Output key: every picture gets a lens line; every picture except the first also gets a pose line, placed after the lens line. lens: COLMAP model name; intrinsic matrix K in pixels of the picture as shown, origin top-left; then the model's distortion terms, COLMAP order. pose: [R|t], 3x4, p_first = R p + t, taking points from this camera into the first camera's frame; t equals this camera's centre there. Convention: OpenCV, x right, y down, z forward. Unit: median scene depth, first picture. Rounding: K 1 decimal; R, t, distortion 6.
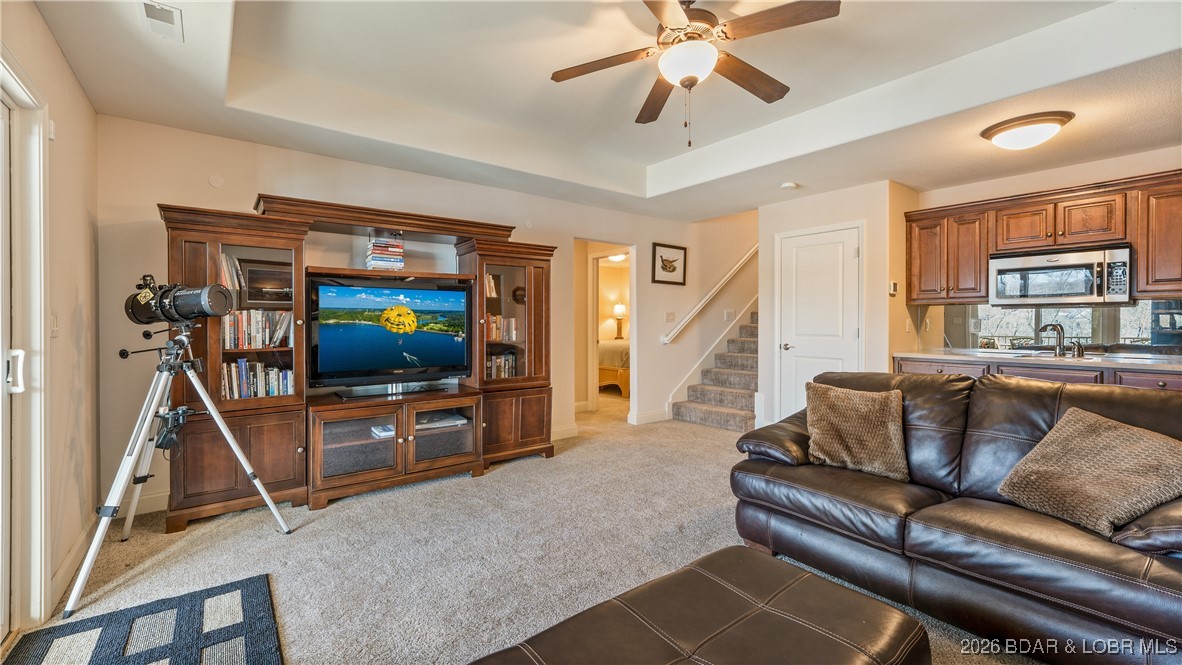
lens RADIAL K [[485.5, 0, 579.6], [0, 485.5, 328.2], [0, 0, 1]] dist [-0.000618, 0.000036]
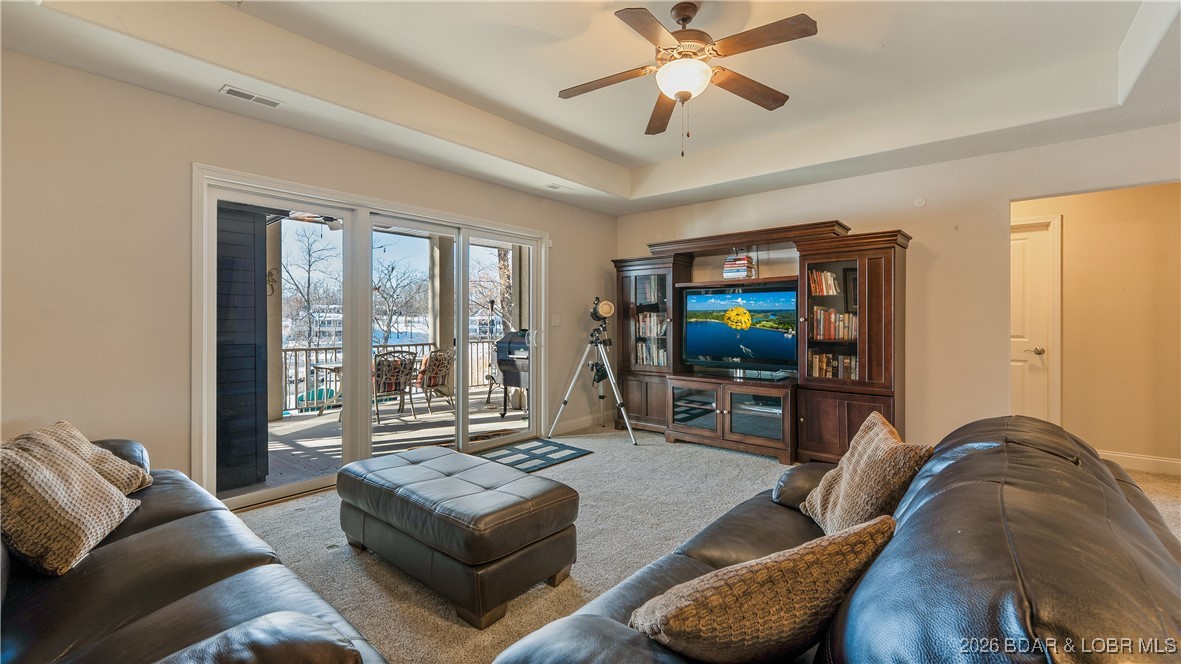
lens RADIAL K [[496.8, 0, 589.1], [0, 496.8, 330.4], [0, 0, 1]] dist [-0.001061, -0.000245]
pose [[0.207771, 0.022566, -0.977917, 0.787903], [-0.009887, 0.999731, 0.020968, -0.009043], [0.978128, 0.005312, 0.207938, 0.357213]]
